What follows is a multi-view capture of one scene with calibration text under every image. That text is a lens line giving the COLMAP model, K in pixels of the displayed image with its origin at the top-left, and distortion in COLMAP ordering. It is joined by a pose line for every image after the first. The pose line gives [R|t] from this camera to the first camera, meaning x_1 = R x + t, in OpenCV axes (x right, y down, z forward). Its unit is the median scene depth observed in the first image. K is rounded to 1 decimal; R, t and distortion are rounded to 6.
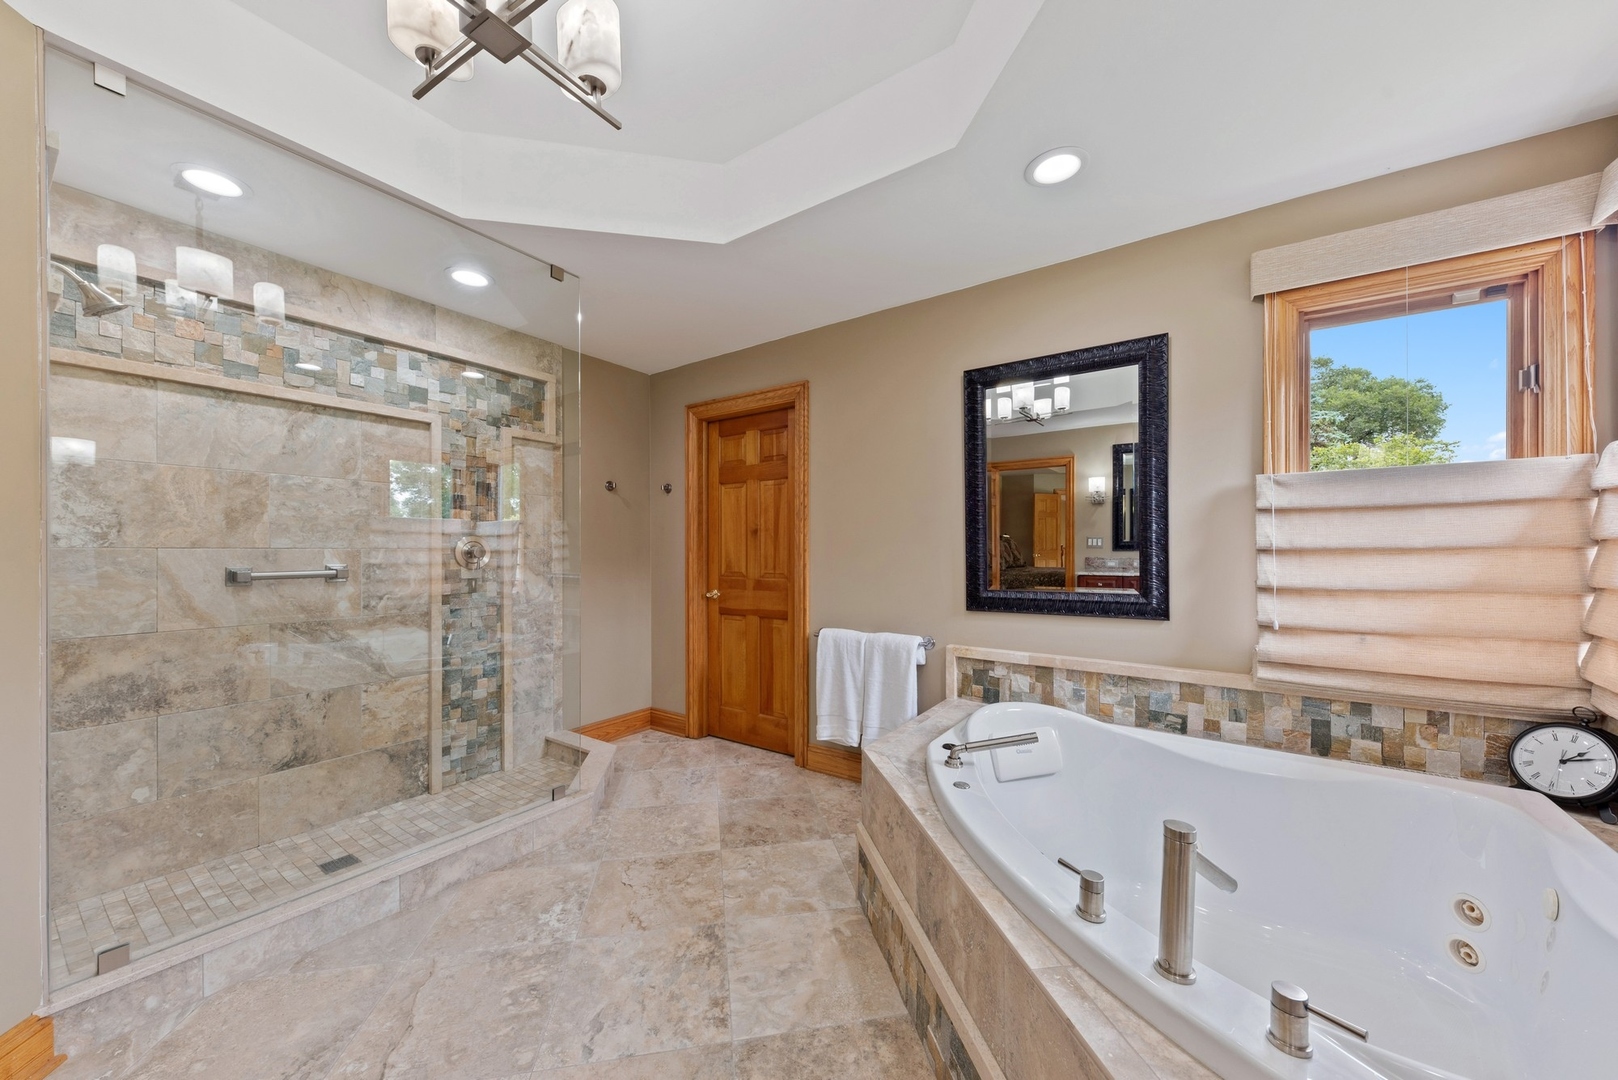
lens RADIAL K [[565.0, 0, 806.6], [0, 565.0, 551.4], [0, 0, 1]] dist [0.004675, -0.000567]
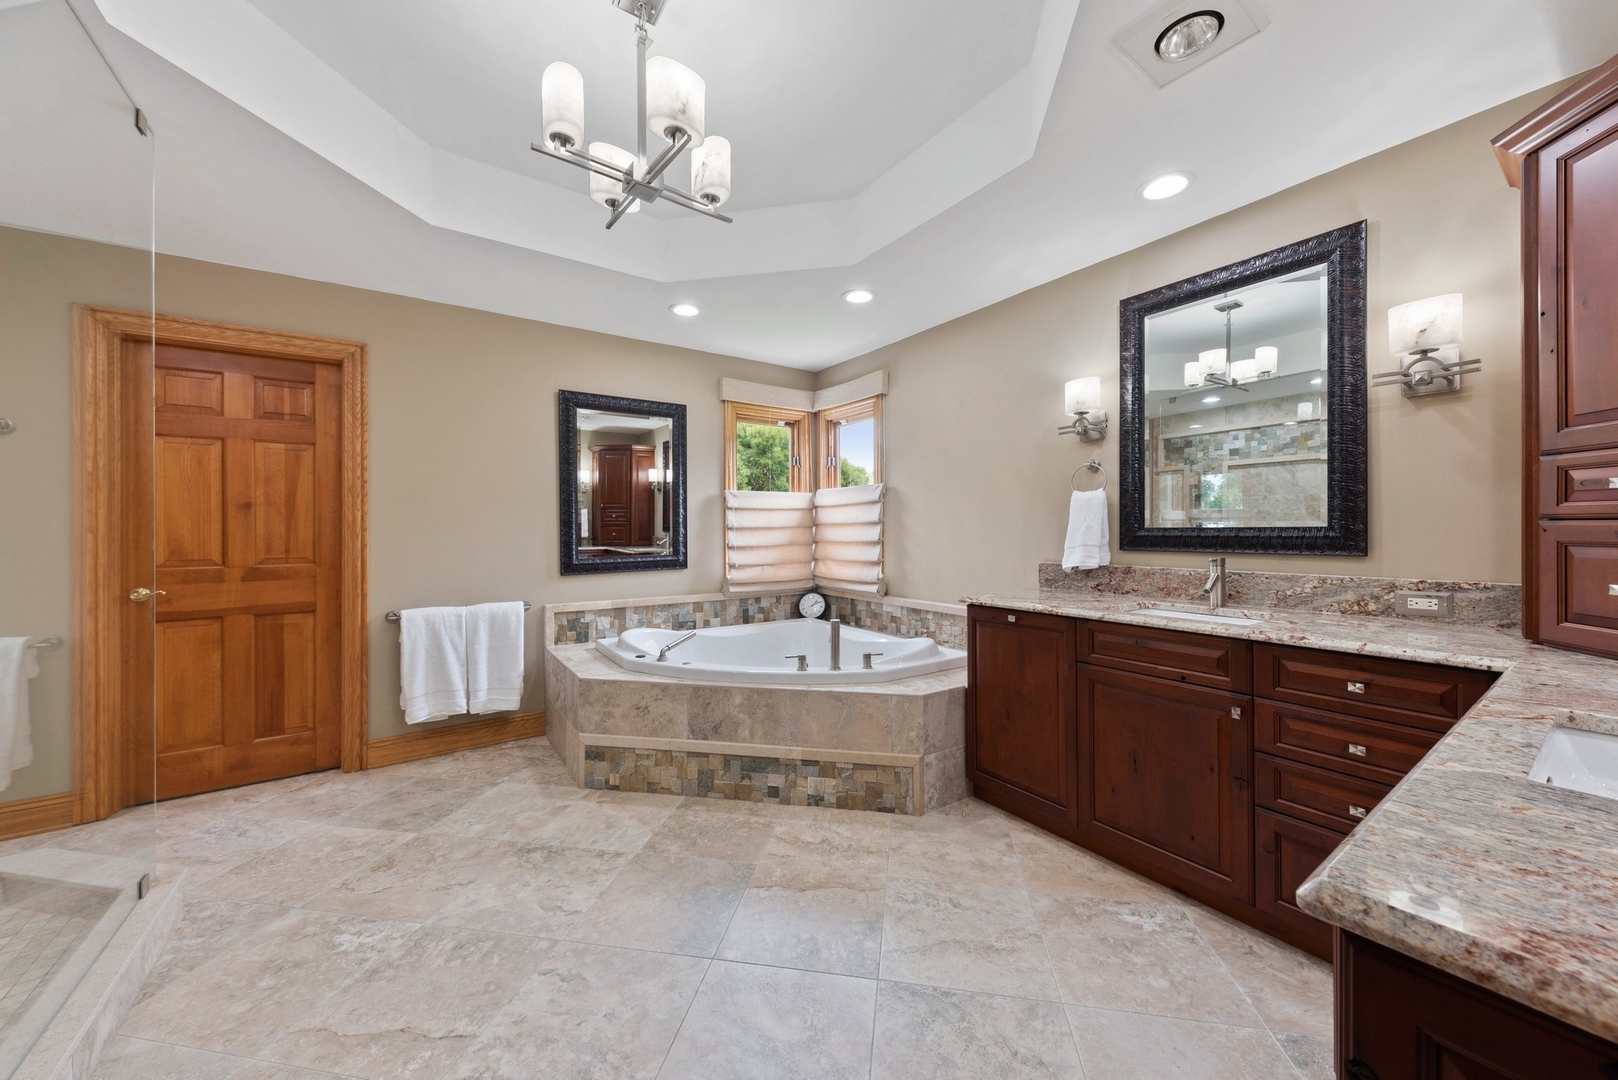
lens RADIAL K [[565.0, 0, 791.8], [0, 565.0, 528.7], [0, 0, 1]] dist [0.004675, -0.000567]
pose [[0.389890, -0.000539, 0.920861, -0.724667], [0.006690, 0.999975, -0.002247, 0.004298], [-0.920837, 0.007037, 0.389884, 0.015057]]
